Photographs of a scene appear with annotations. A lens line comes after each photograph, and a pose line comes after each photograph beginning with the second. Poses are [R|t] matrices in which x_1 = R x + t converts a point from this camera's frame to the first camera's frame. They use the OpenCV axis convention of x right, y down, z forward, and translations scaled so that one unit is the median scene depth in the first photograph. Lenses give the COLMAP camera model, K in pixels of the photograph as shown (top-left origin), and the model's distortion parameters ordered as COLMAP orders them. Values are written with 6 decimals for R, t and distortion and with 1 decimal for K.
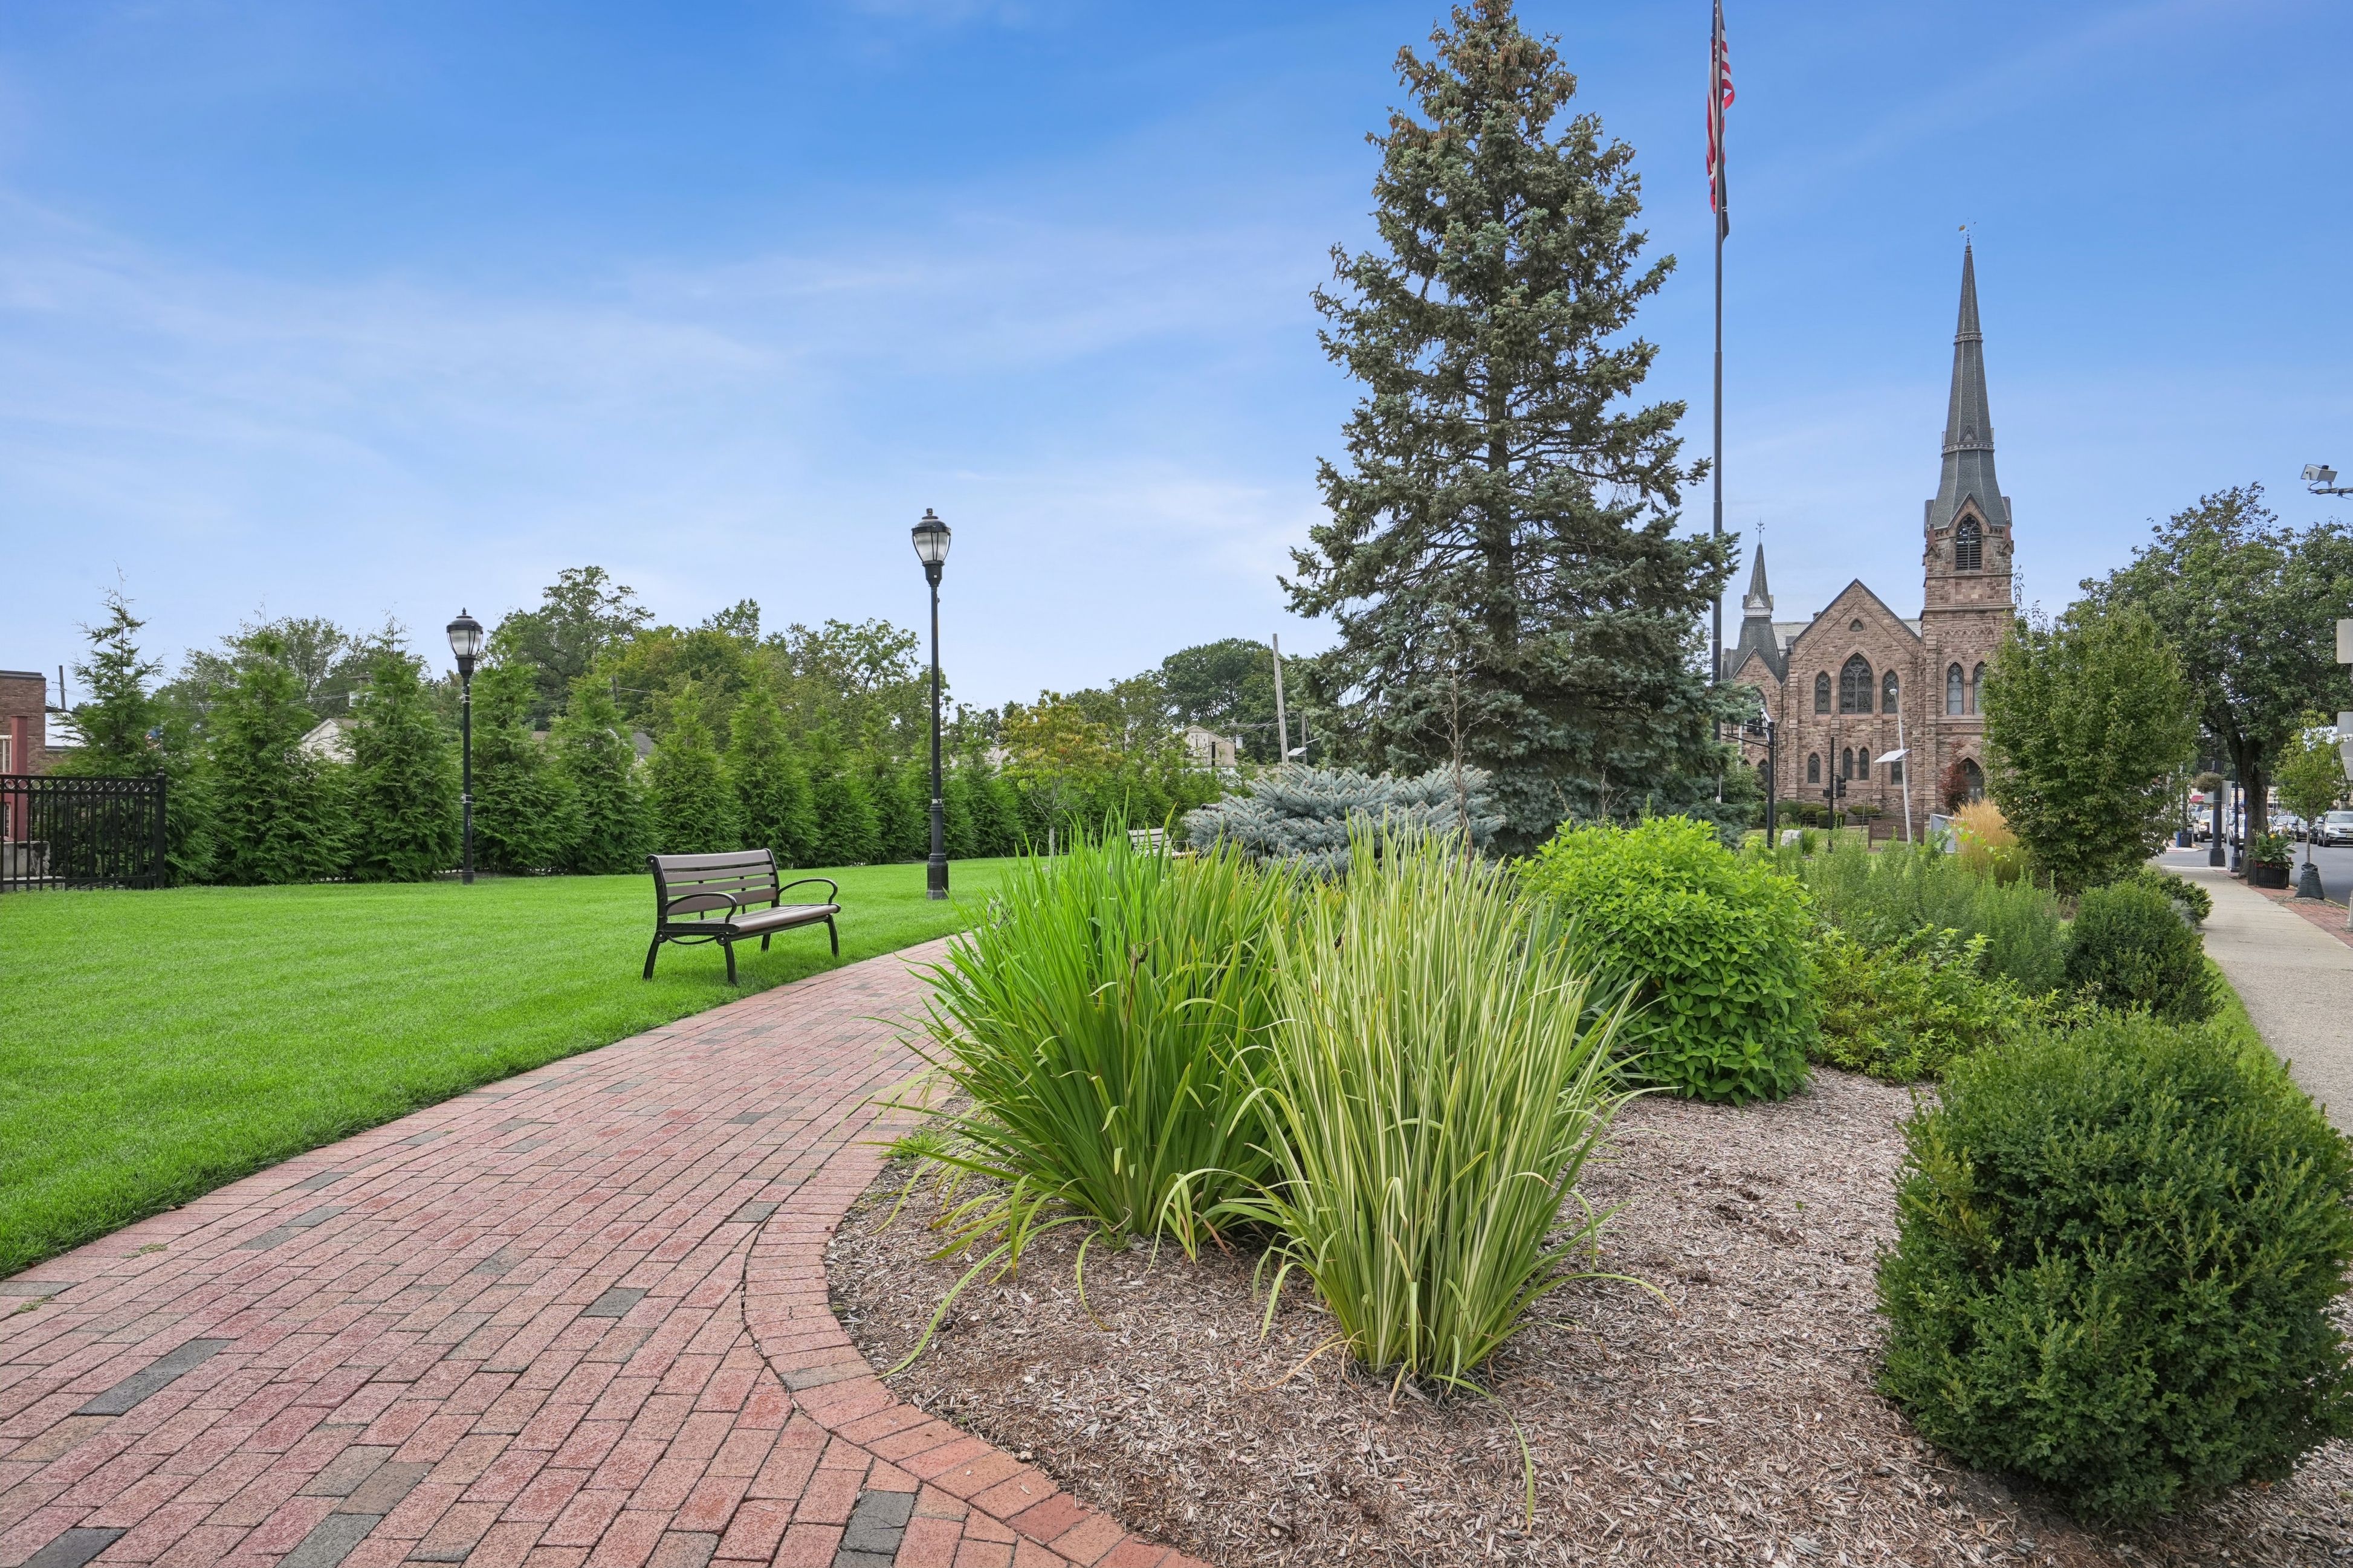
lens RADIAL K [[1574.6, 0, 1170.5], [0, 1574.6, 779.2], [0, 0, 1]] dist [0.003949, -0.003214]
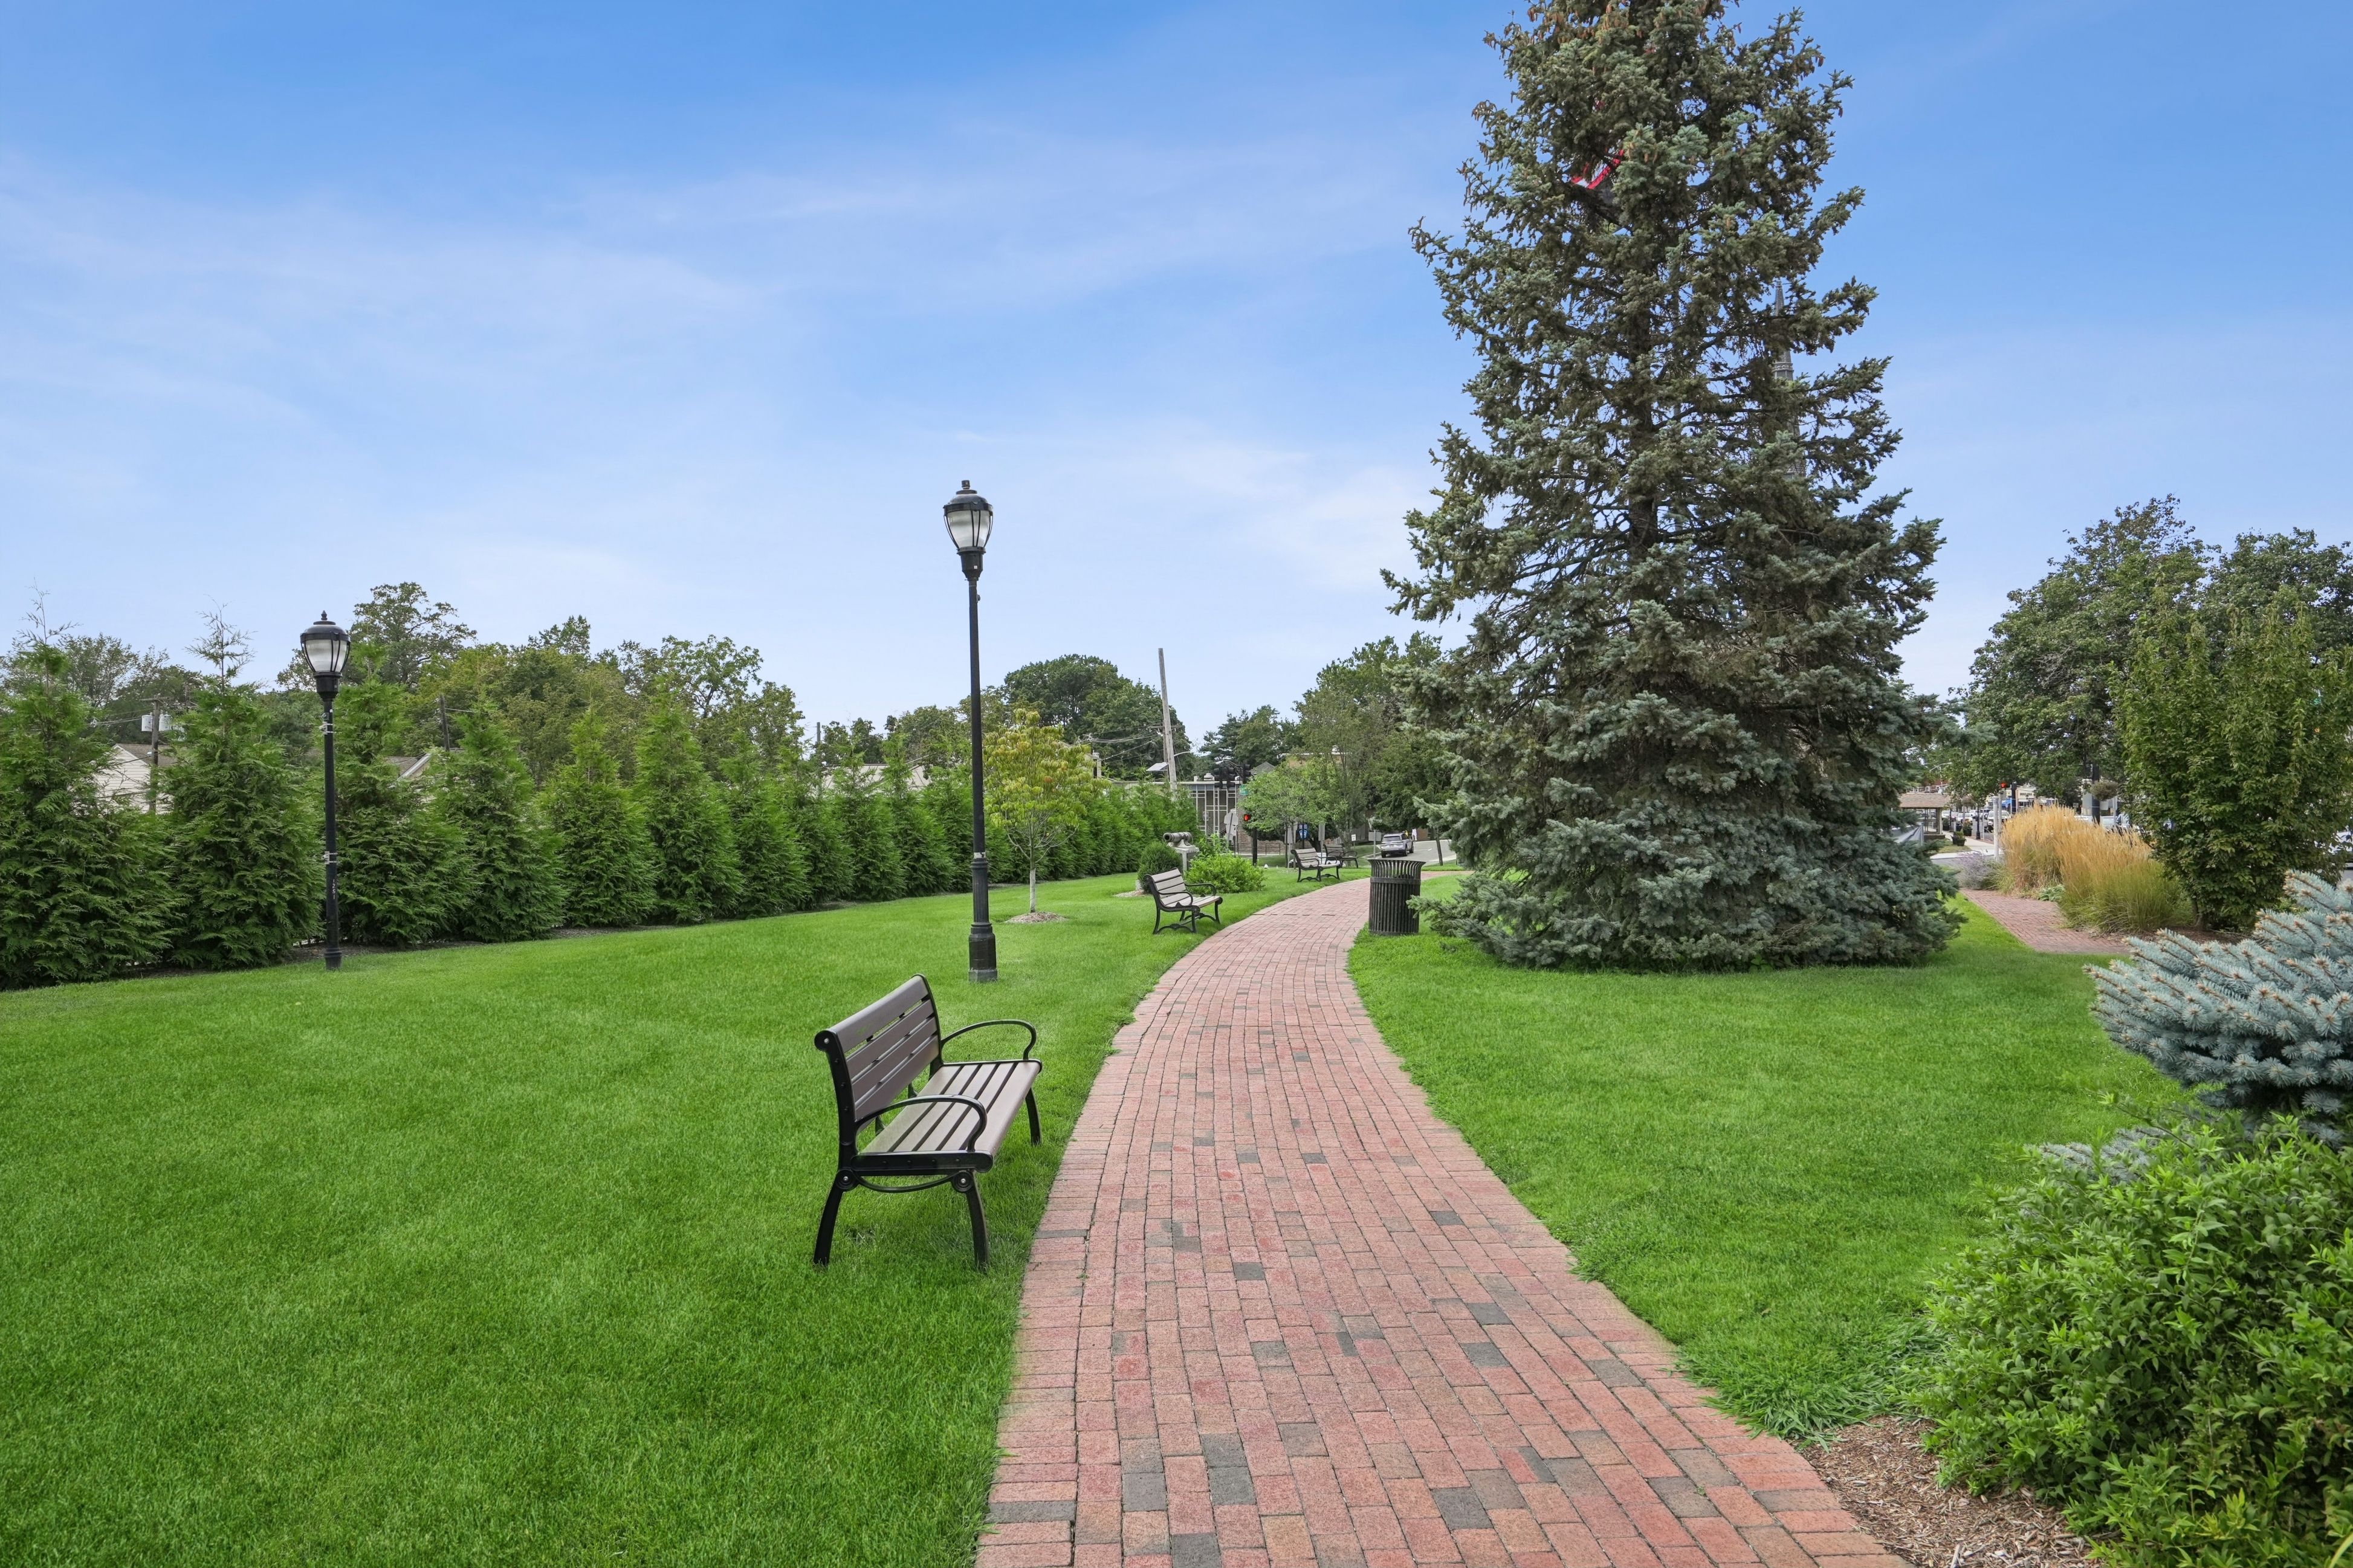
lens RADIAL K [[1527.7, 0, 1186.2], [0, 1527.7, 785.9], [0, 0, 1]] dist [0.000923, 0.003365]
pose [[0.992724, -0.013707, 0.119633, -0.105911], [0.014150, 0.999896, -0.002854, -0.013085], [-0.119581, 0.004526, 0.992814, 0.182948]]
